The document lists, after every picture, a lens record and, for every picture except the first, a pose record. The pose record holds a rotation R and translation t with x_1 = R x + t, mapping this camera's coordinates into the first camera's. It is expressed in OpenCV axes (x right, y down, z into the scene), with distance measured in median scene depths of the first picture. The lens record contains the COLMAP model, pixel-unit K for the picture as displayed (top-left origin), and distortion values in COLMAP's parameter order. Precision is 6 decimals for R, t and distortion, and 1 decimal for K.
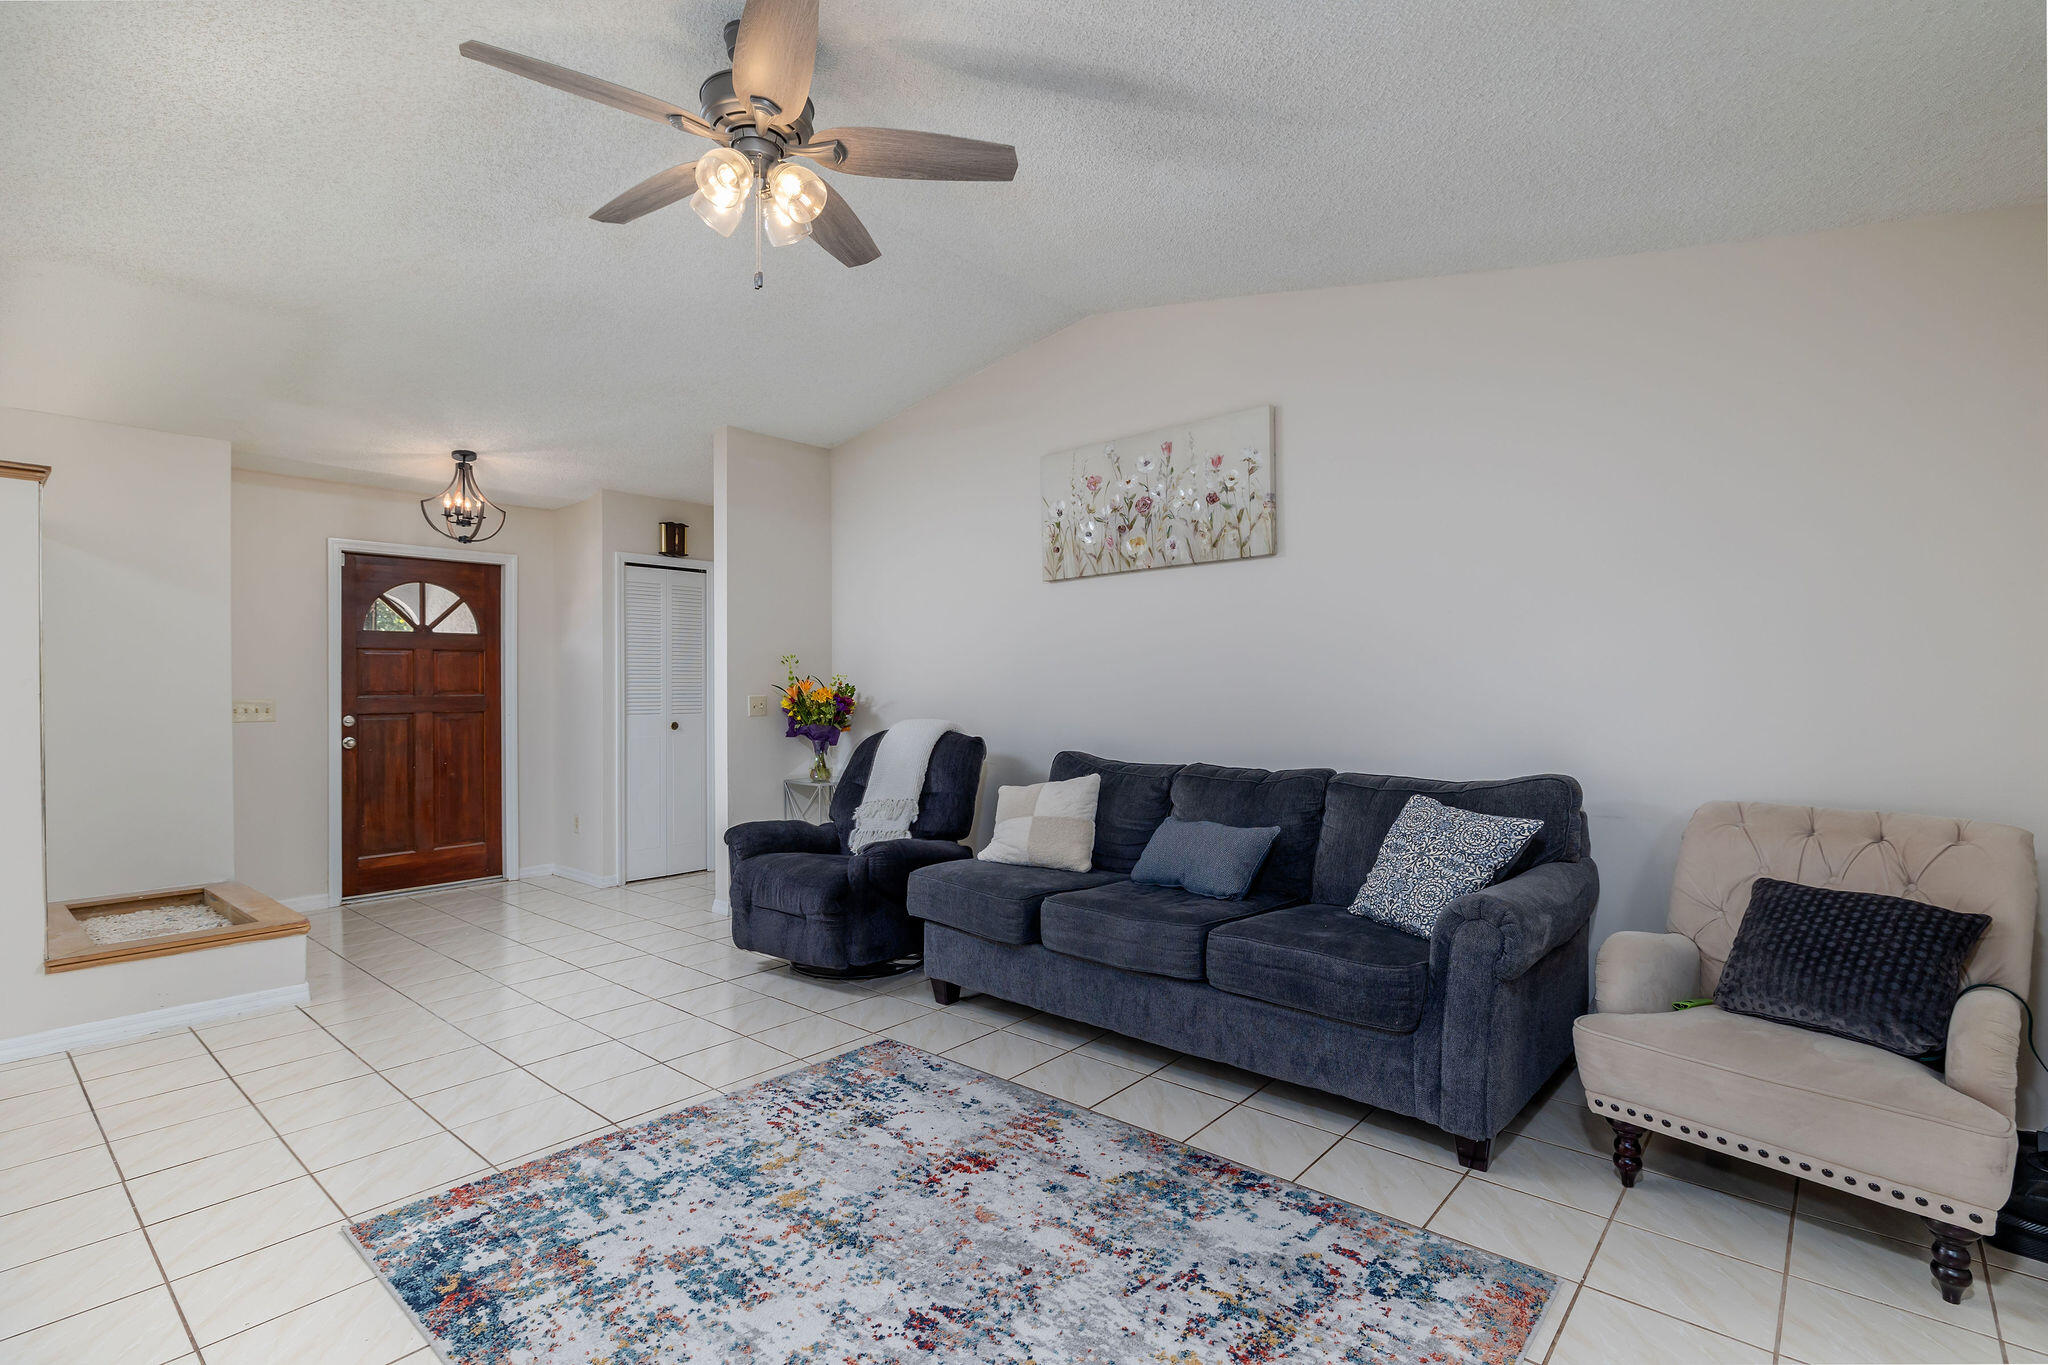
lens RADIAL K [[961.5, 0, 1022.5], [0, 961.5, 684.8], [0, 0, 1]] dist [-0.010610, 0.004022]
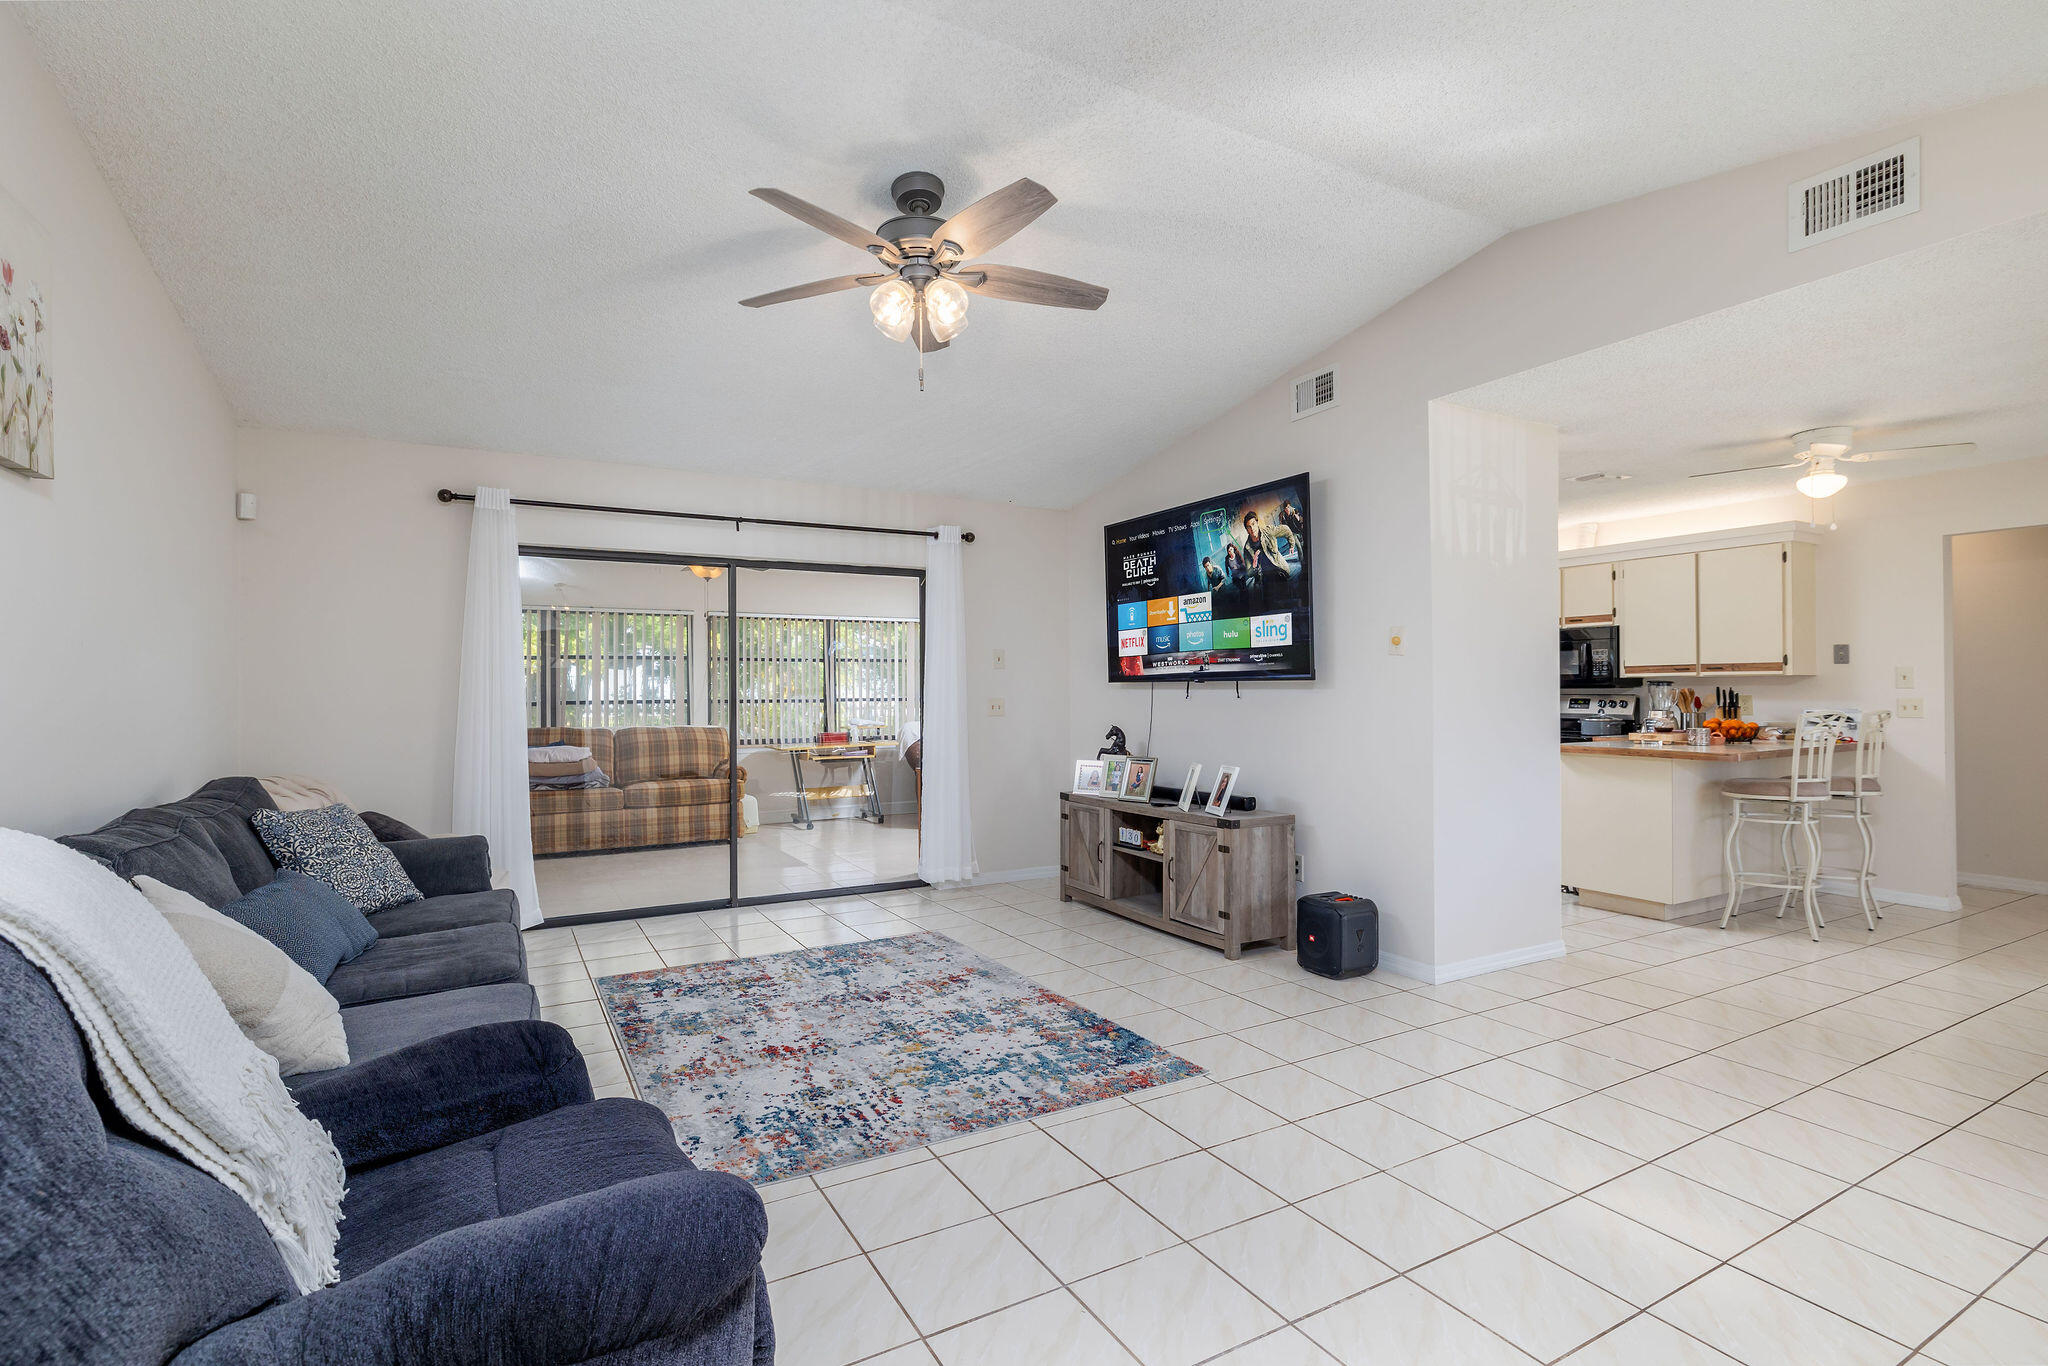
lens RADIAL K [[961.5, 0, 1024.8], [0, 961.5, 685.1], [0, 0, 1]] dist [-0.010610, 0.004022]
pose [[-0.942451, 0.011499, 0.334147, -0.477087], [0.008423, 0.999908, -0.010652, 0.005699], [-0.334239, -0.007224, -0.942461, 1.240738]]
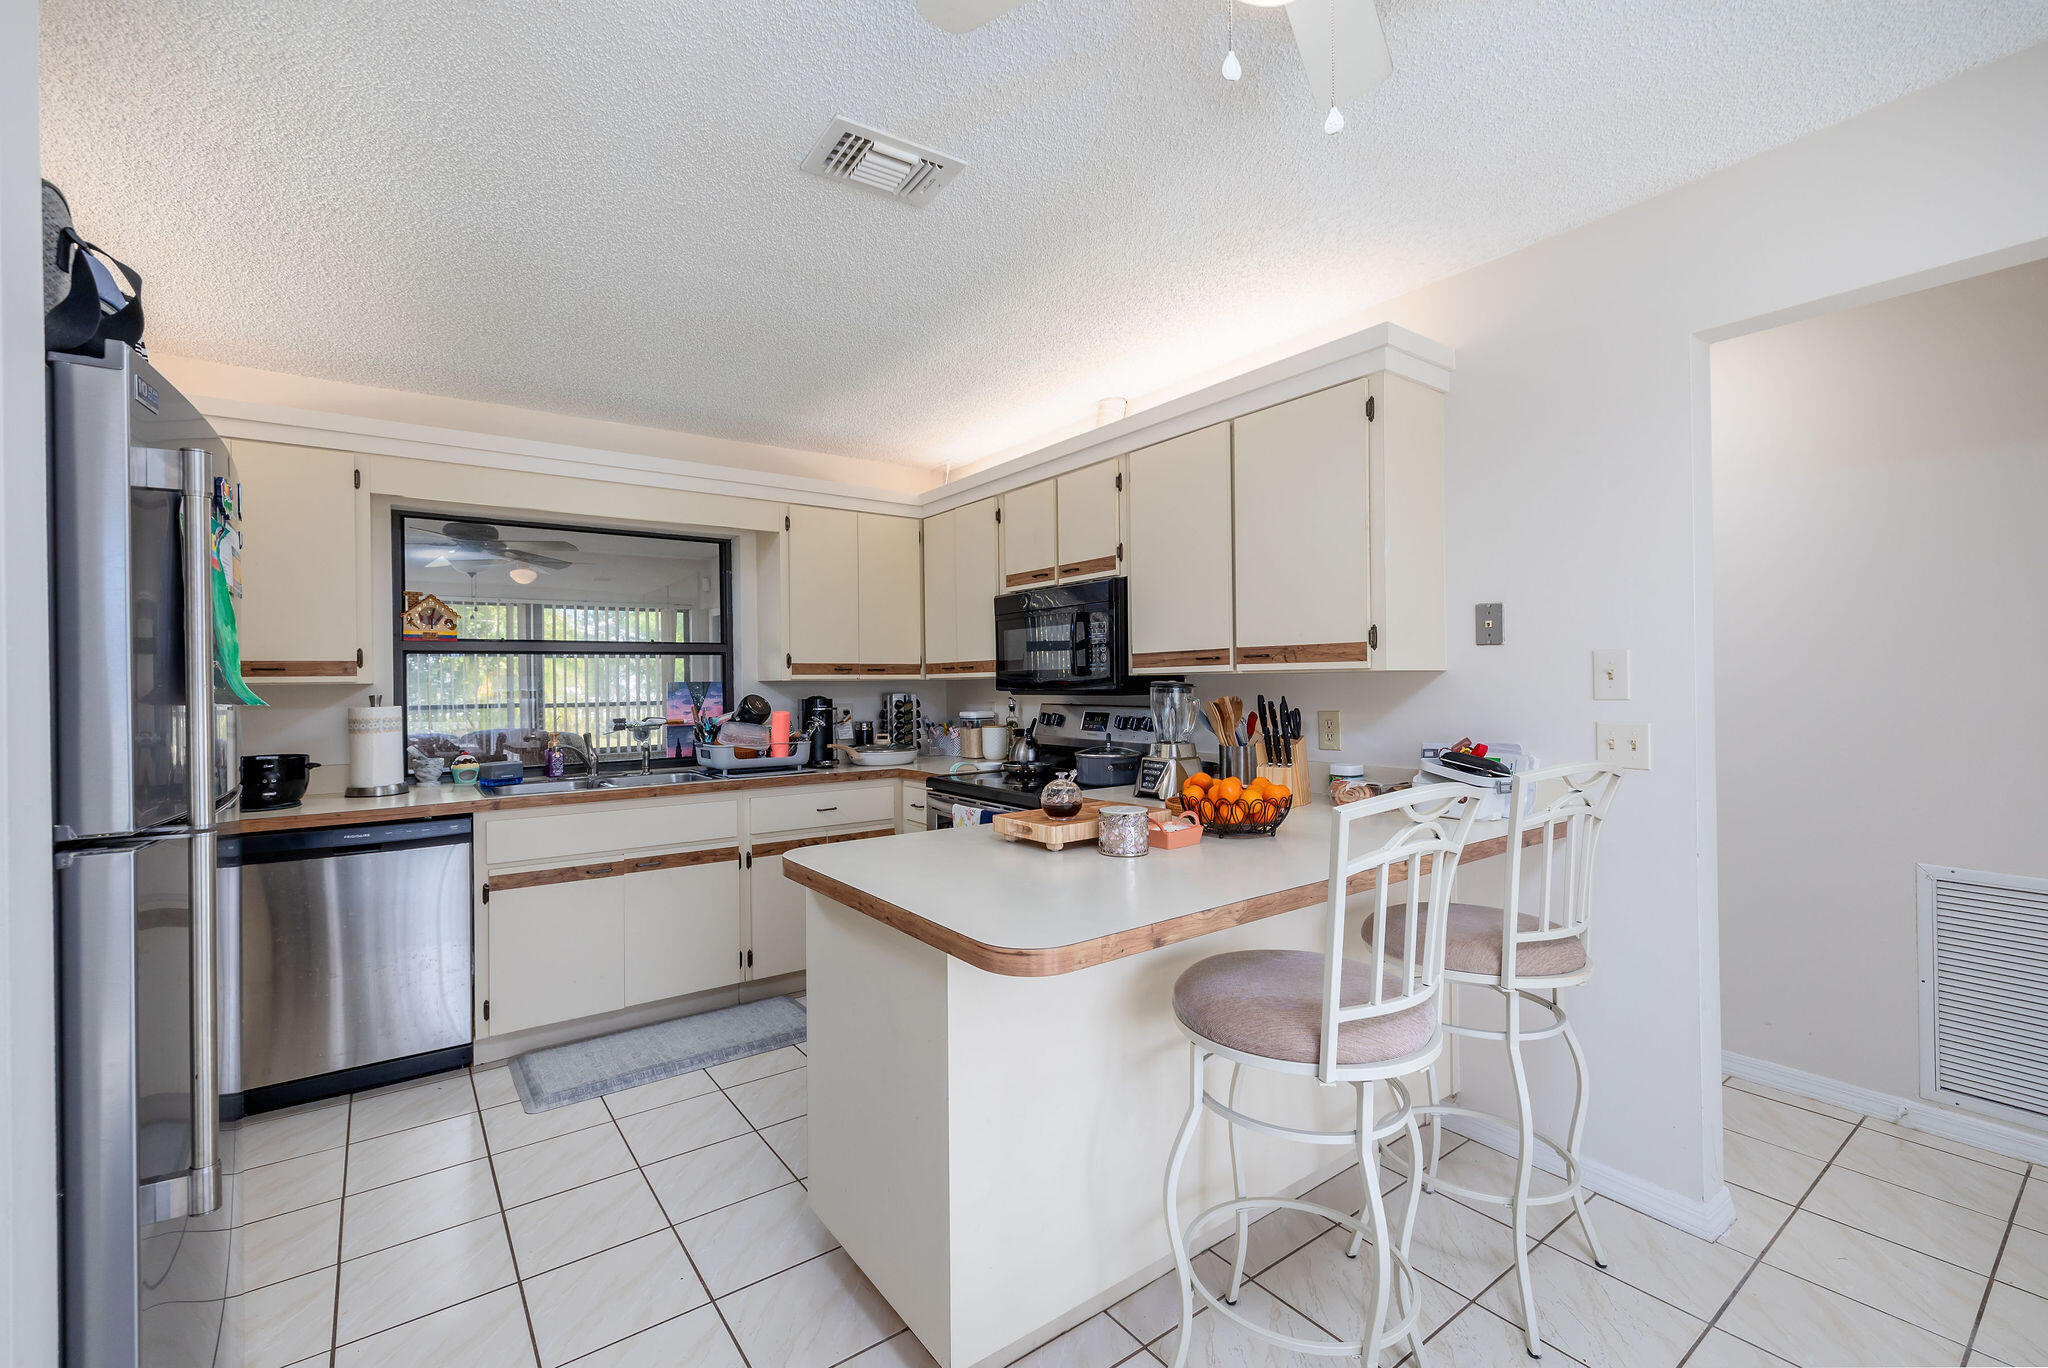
lens RADIAL K [[863.1, 0, 1018.1], [0, 863.1, 677.3], [0, 0, 1]] dist [0.001968, -0.000850]
pose [[-0.974368, 0.017625, 0.224270, -0.938938], [0.015098, 0.999802, -0.012978, -0.005583], [-0.224455, -0.009259, -0.974441, 0.196391]]
